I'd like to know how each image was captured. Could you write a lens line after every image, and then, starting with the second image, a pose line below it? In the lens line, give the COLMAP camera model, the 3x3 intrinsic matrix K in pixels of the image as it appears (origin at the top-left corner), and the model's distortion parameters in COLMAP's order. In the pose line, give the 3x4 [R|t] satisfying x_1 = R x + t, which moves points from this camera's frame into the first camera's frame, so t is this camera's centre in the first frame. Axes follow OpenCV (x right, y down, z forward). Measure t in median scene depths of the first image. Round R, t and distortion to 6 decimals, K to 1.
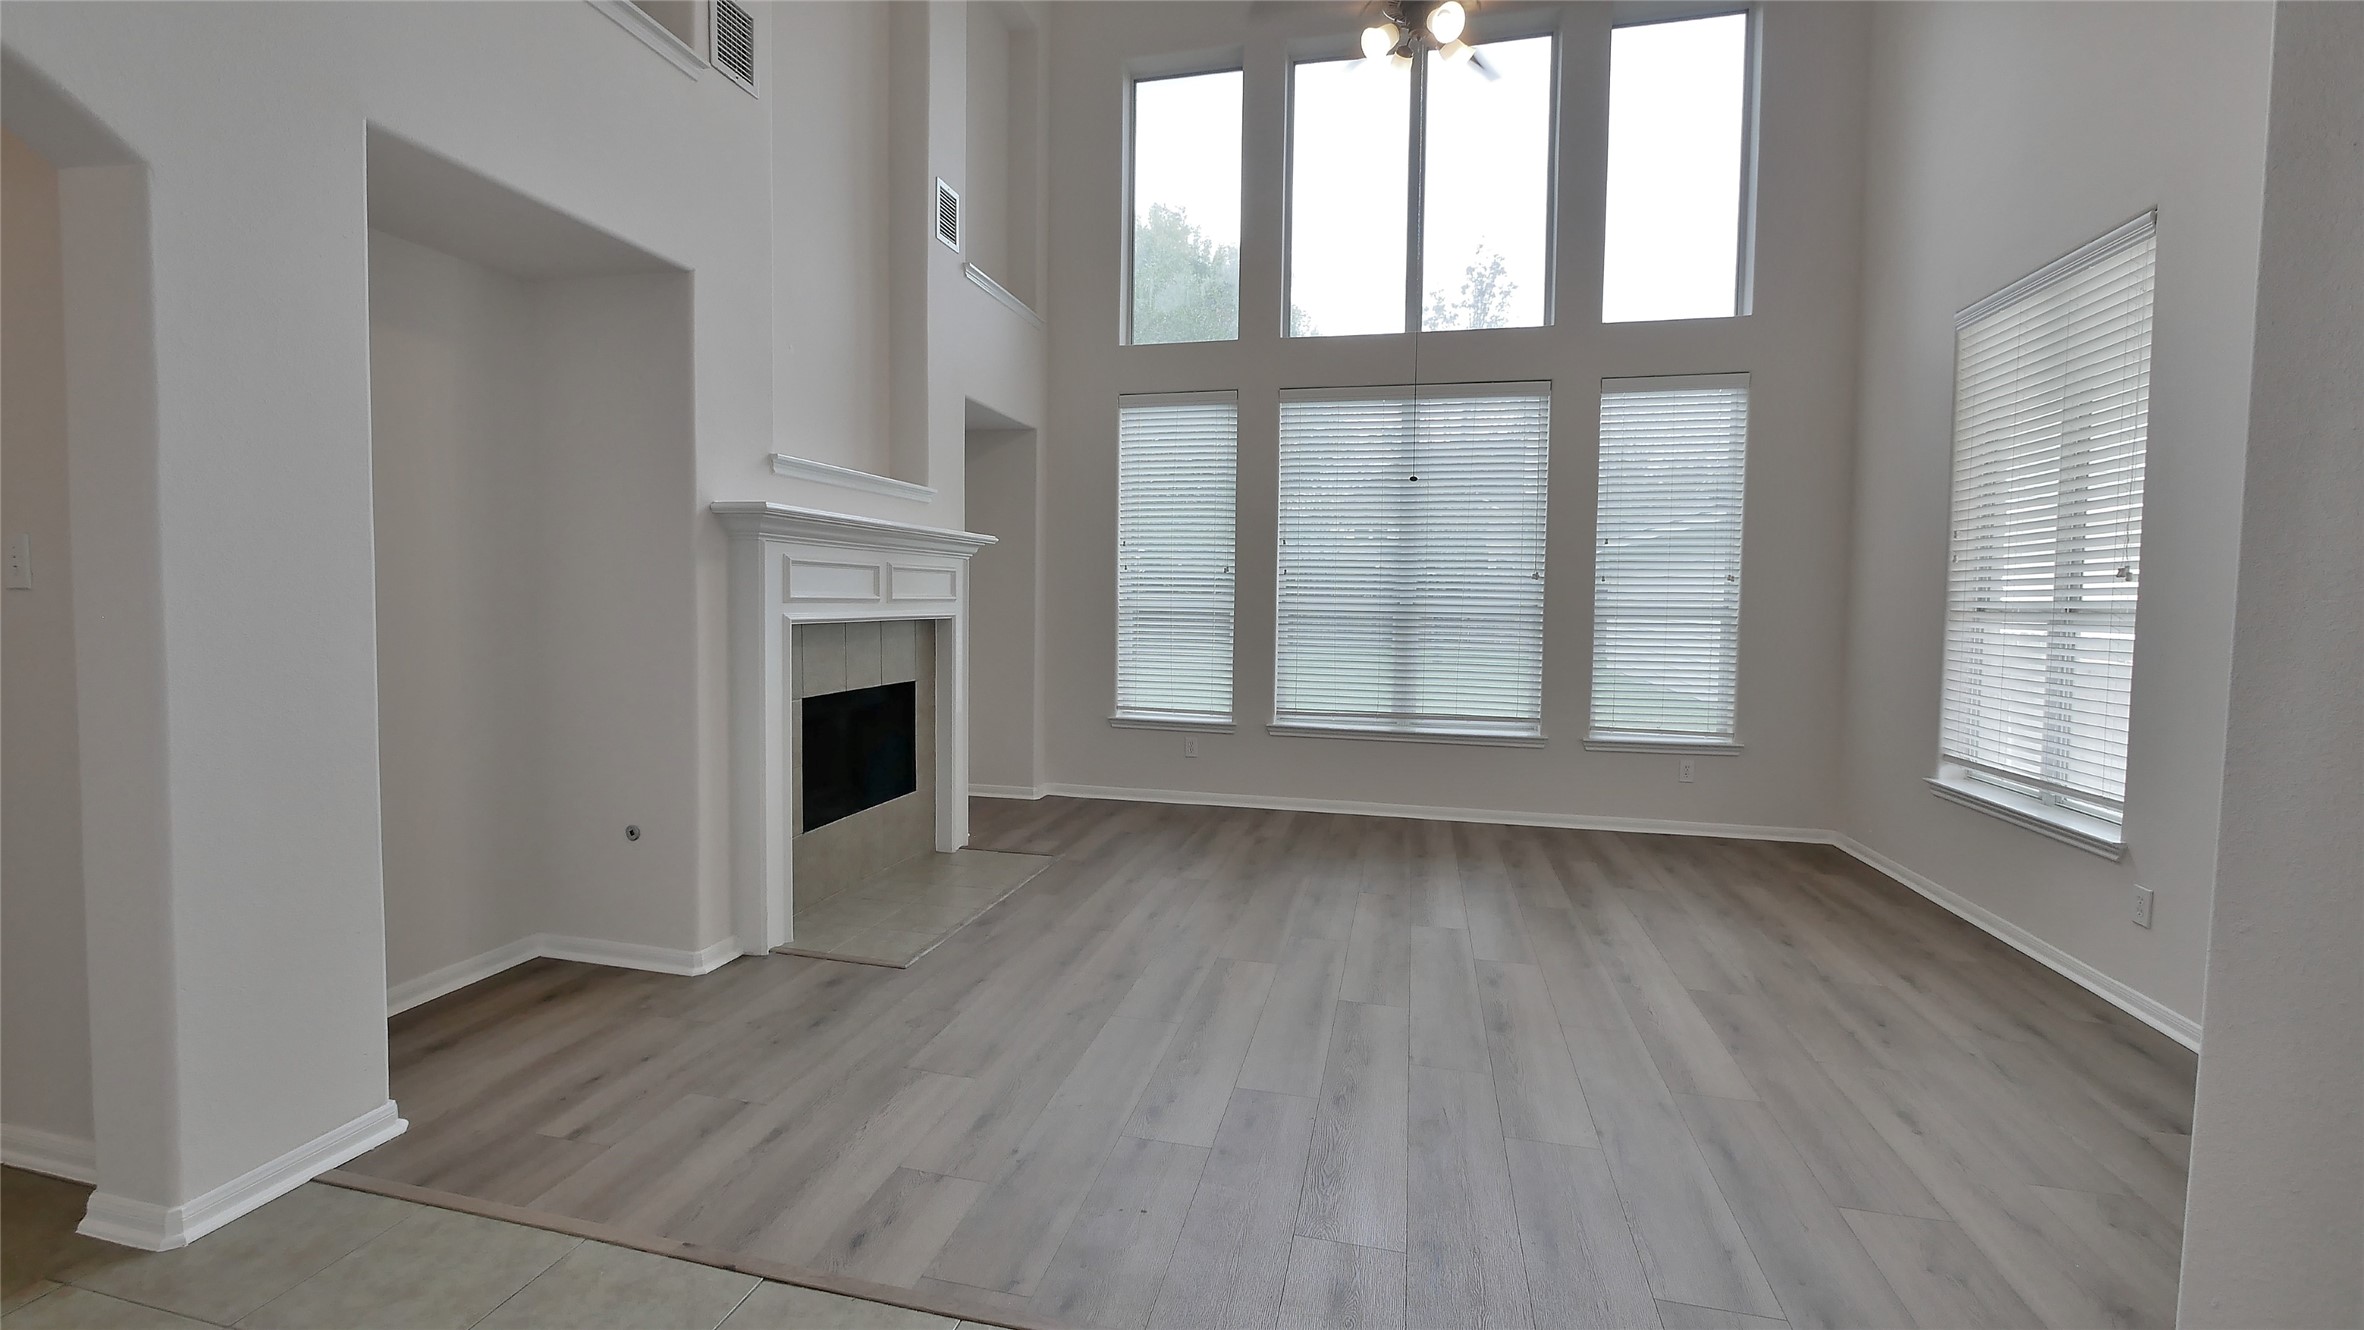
lens RADIAL K [[975.3, 0, 1173.0], [0, 975.3, 645.9], [0, 0, 1]] dist [-0.010039, 0.001284]
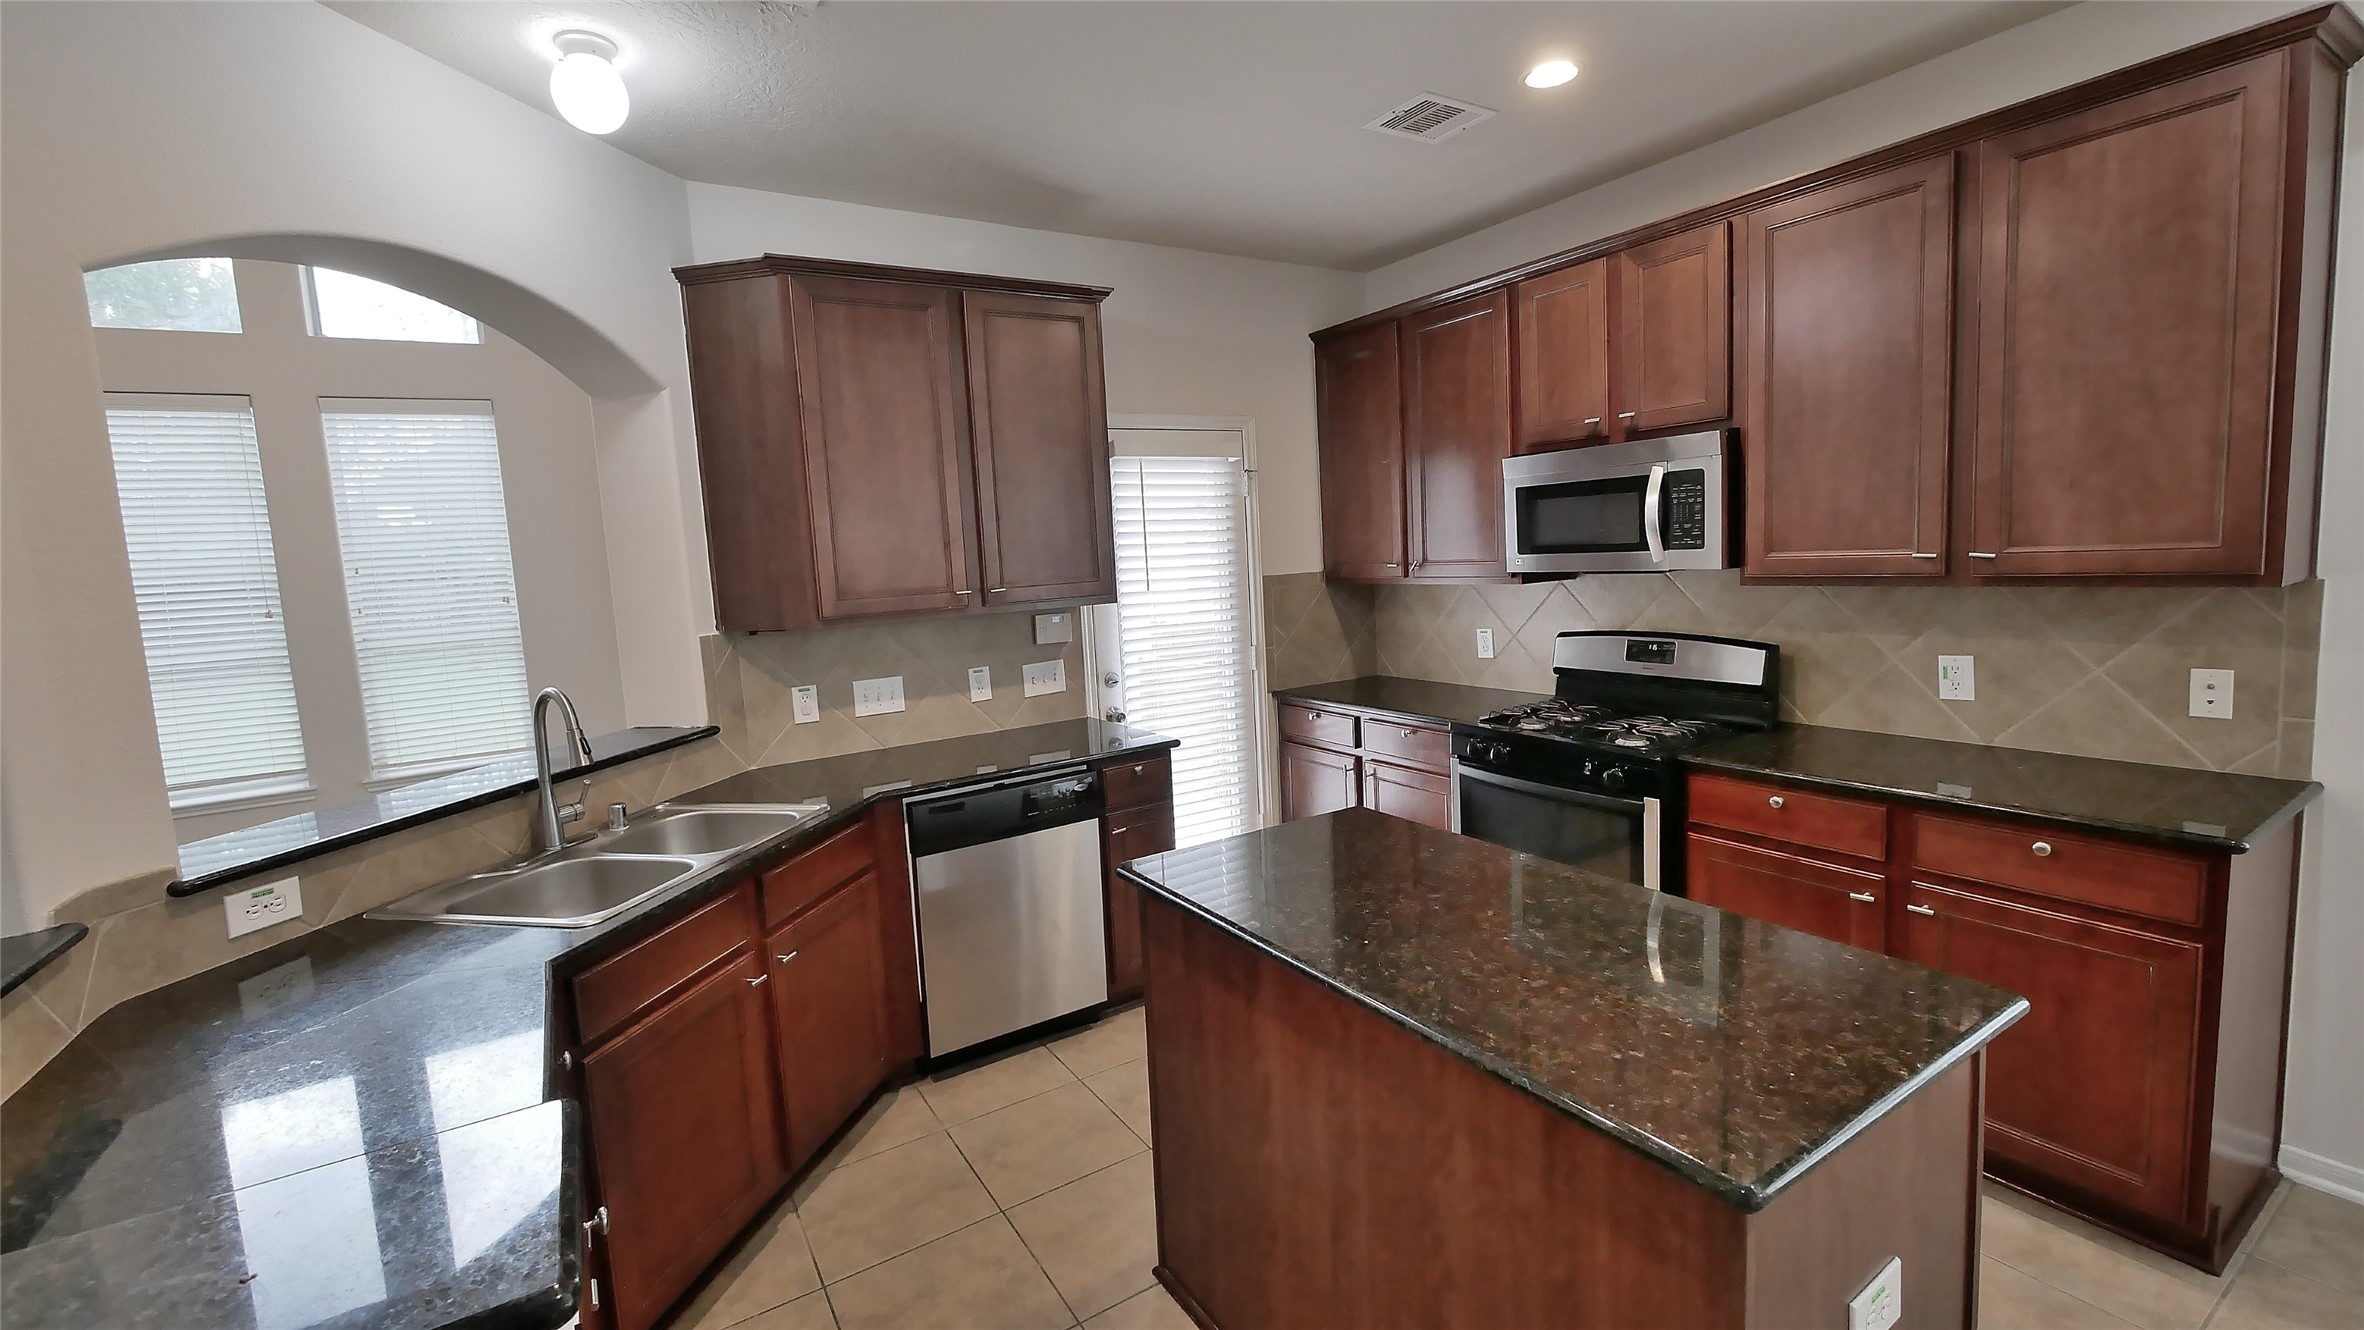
lens RADIAL K [[975.3, 0, 1164.6], [0, 975.3, 649.9], [0, 0, 1]] dist [-0.010039, 0.001284]
pose [[0.697128, -0.128553, 0.705327, 0.483348], [0.101295, 0.991585, 0.080609, -0.044203], [-0.709755, 0.015251, 0.704284, -0.327909]]
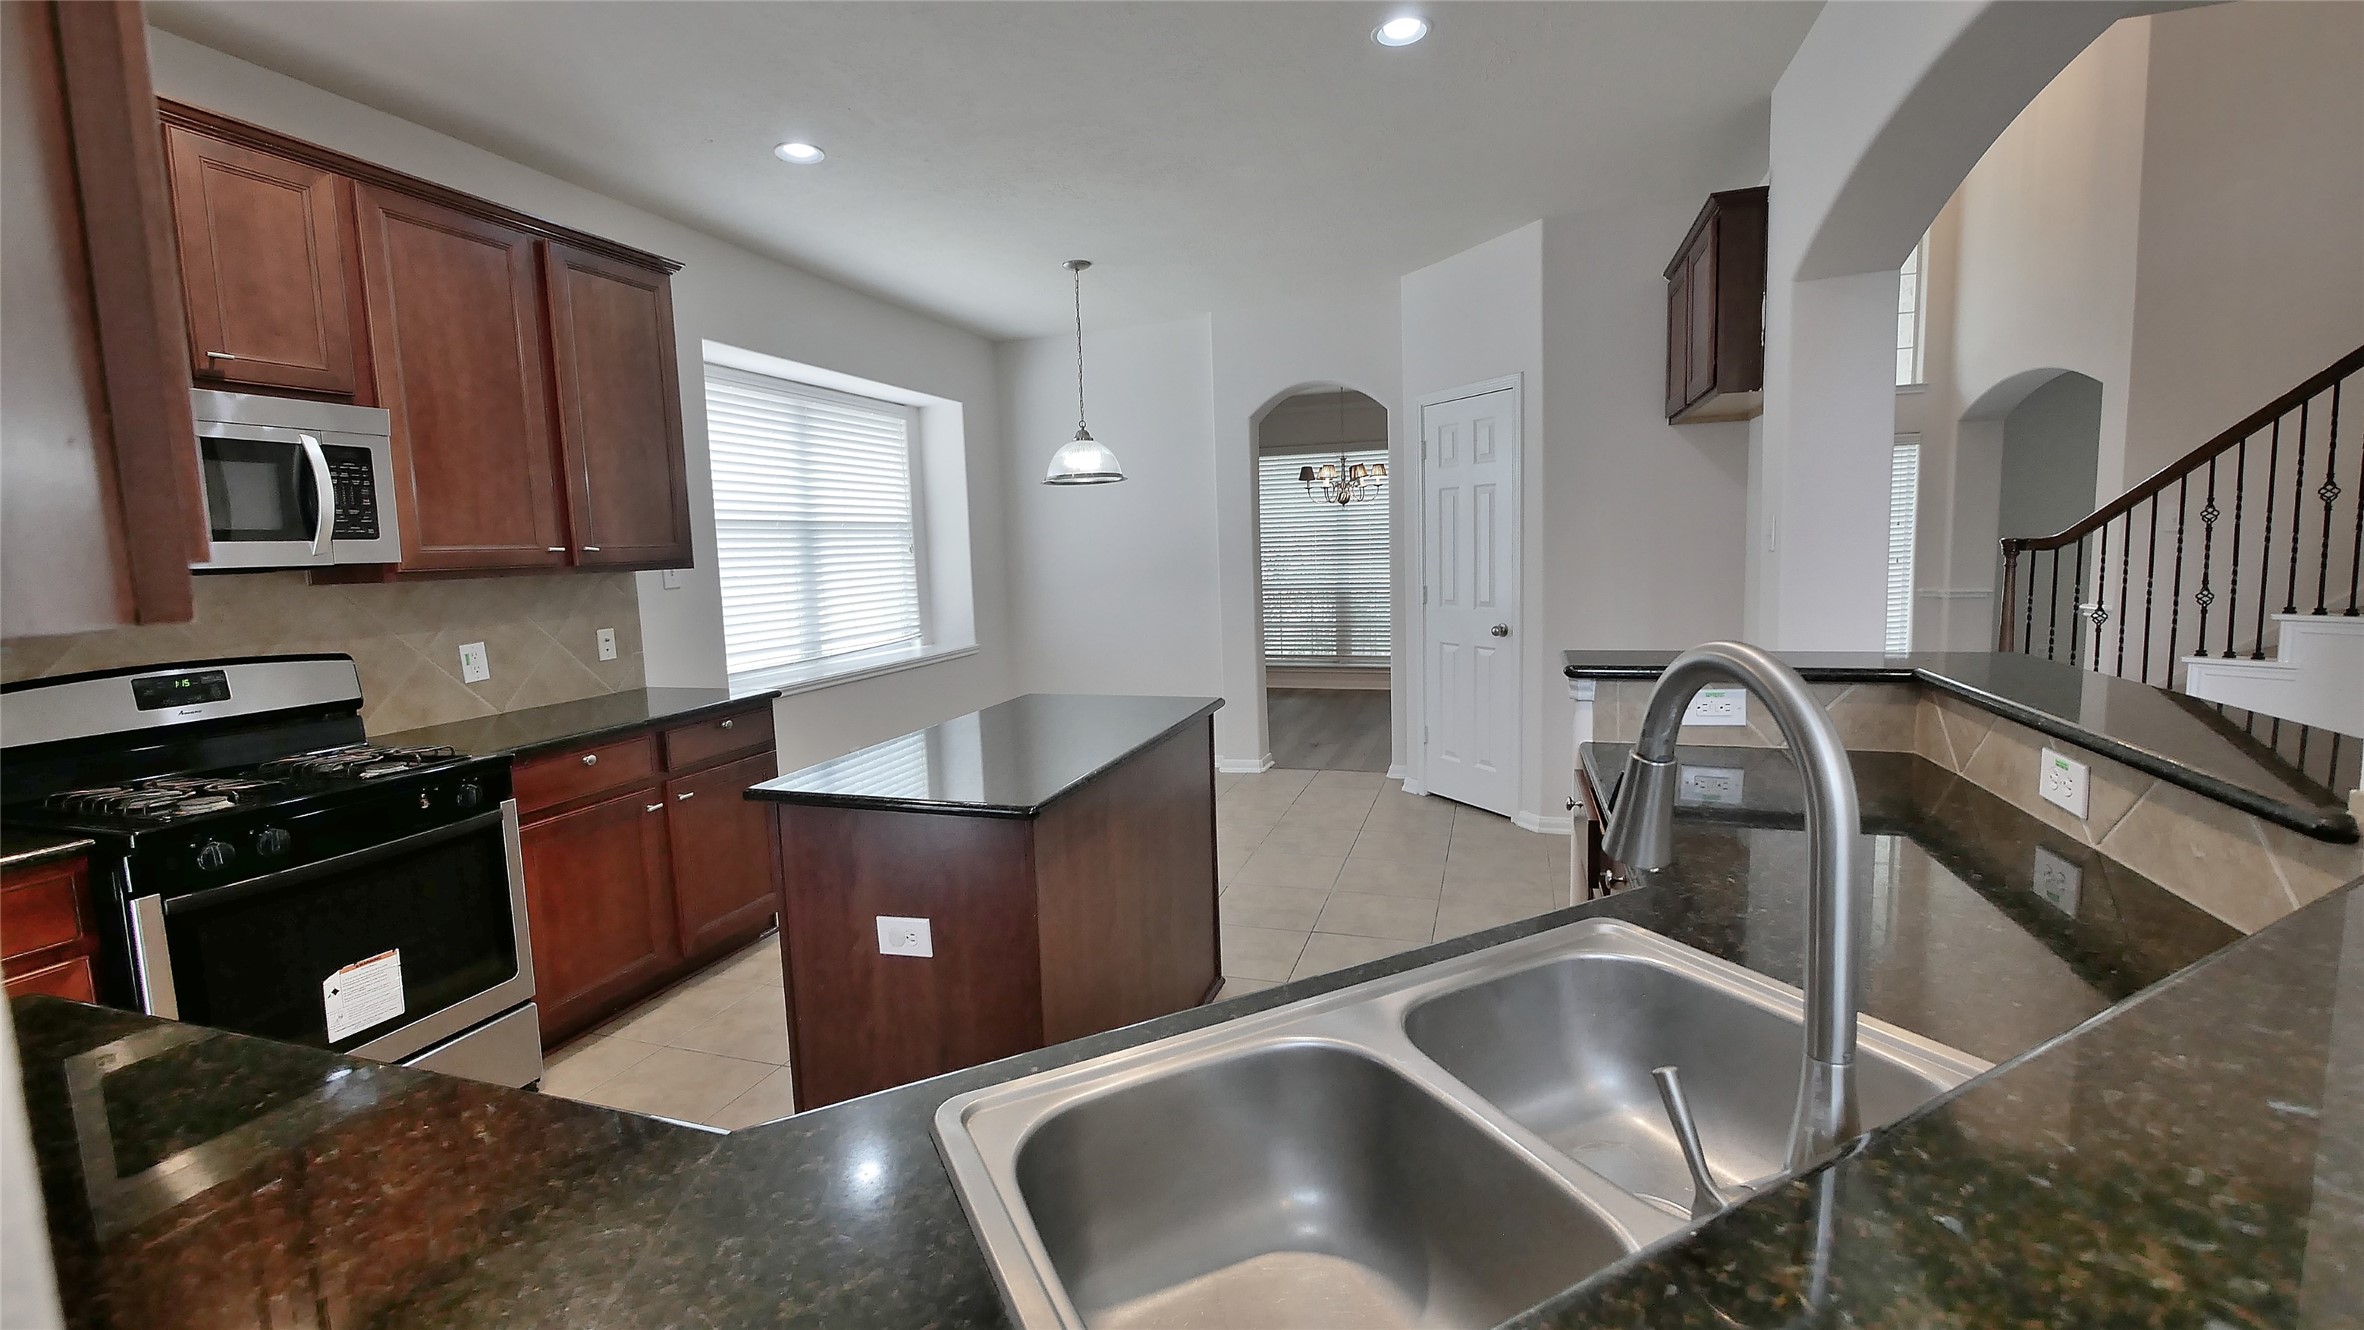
lens RADIAL K [[975.3, 0, 1176.2], [0, 975.3, 648.8], [0, 0, 1]] dist [-0.010039, 0.001284]
pose [[-0.996040, 0.009034, 0.088445, 0.714755], [0.022931, 0.987267, 0.157409, -0.036630], [-0.085897, 0.158814, -0.983565, 0.531798]]
